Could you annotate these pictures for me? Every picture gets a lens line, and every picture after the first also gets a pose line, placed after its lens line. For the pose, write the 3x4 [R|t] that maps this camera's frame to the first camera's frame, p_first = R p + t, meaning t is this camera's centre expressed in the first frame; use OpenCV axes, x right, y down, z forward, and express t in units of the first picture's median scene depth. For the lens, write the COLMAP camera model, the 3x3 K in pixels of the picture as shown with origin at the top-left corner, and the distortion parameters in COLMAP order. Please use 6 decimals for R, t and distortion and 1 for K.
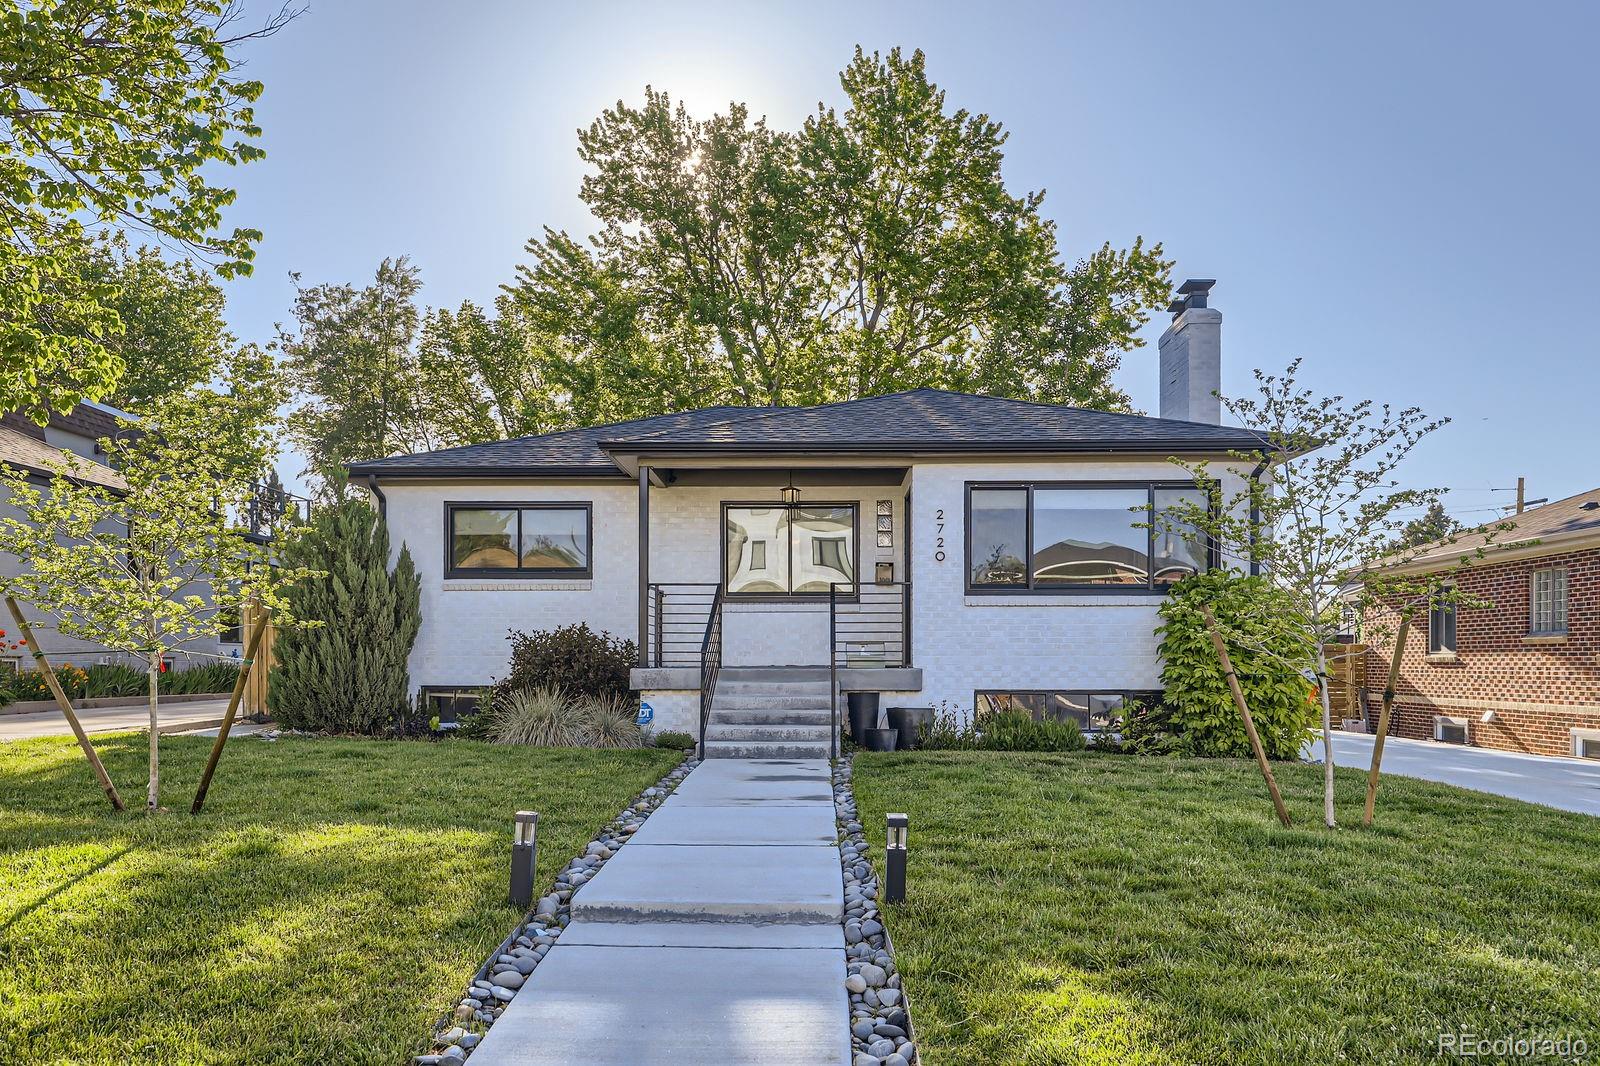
lens RADIAL K [[1072.0, 0, 795.9], [0, 1072.0, 539.7], [0, 0, 1]] dist [-0.005584, -0.004661]
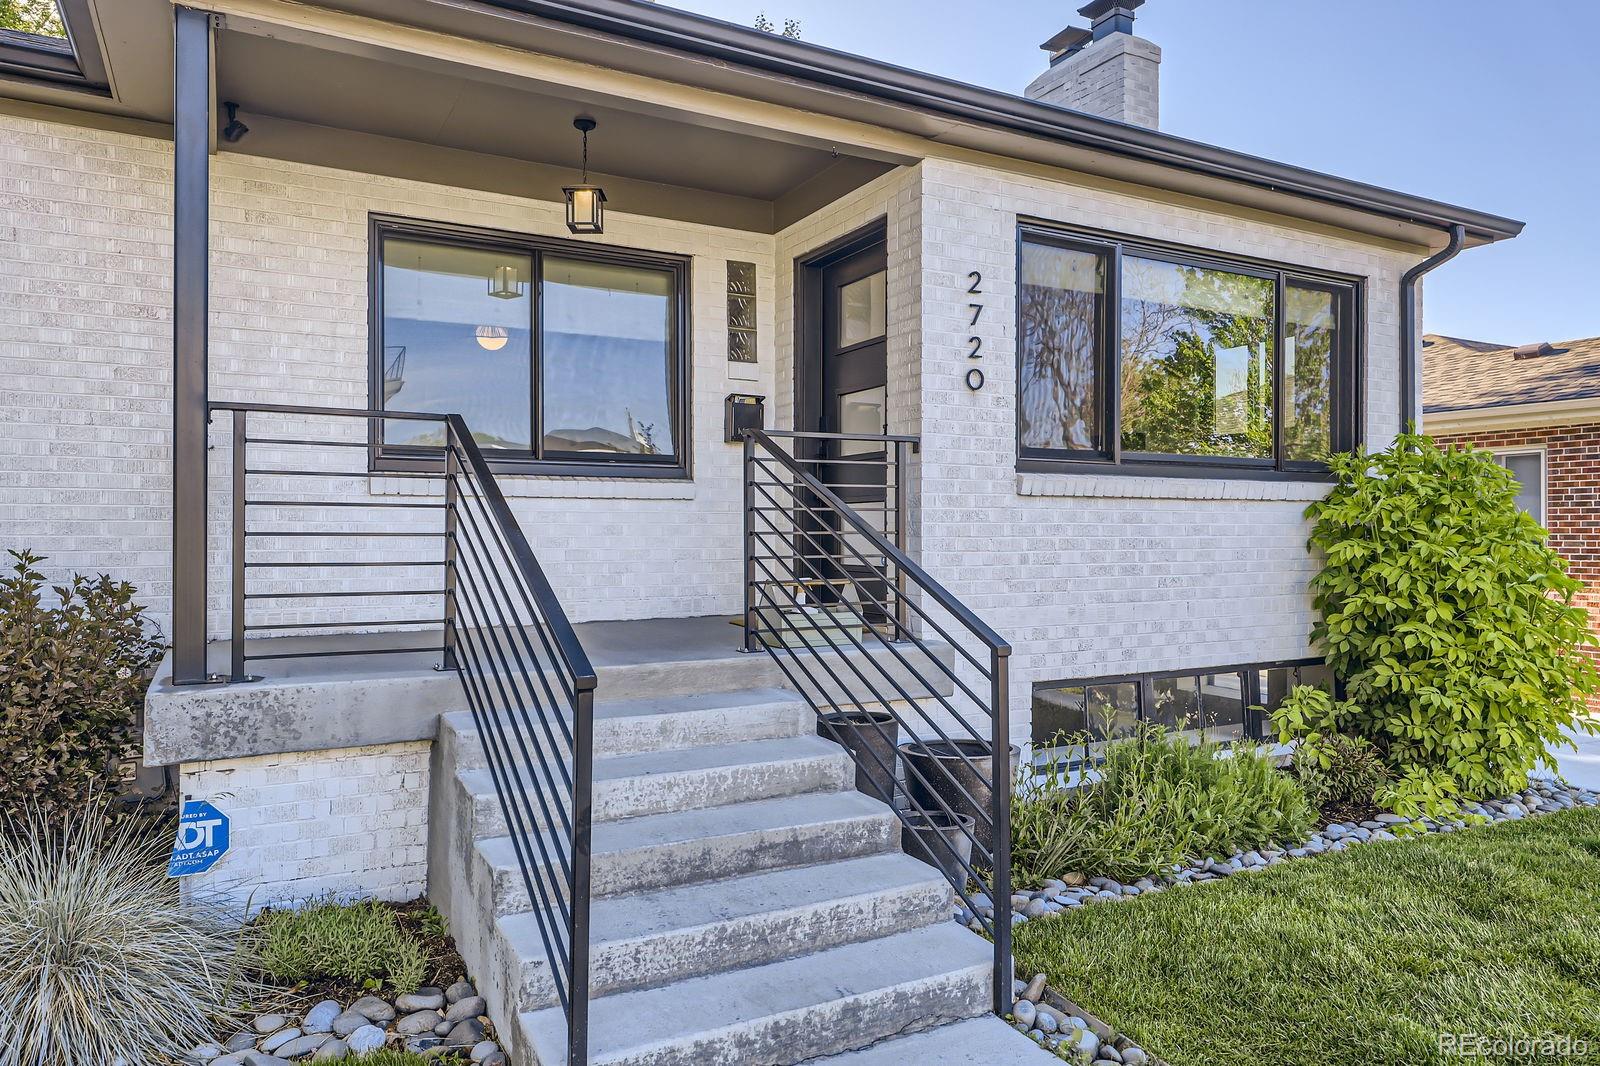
lens RADIAL K [[1072.0, 0, 803.5], [0, 1072.0, 517.3], [0, 0, 1]] dist [-0.005584, -0.004661]
pose [[0.881641, 0.009821, 0.471818, -0.130186], [-0.054942, 0.995121, 0.081952, 0.039276], [-0.468711, -0.098174, 0.877879, 0.651382]]
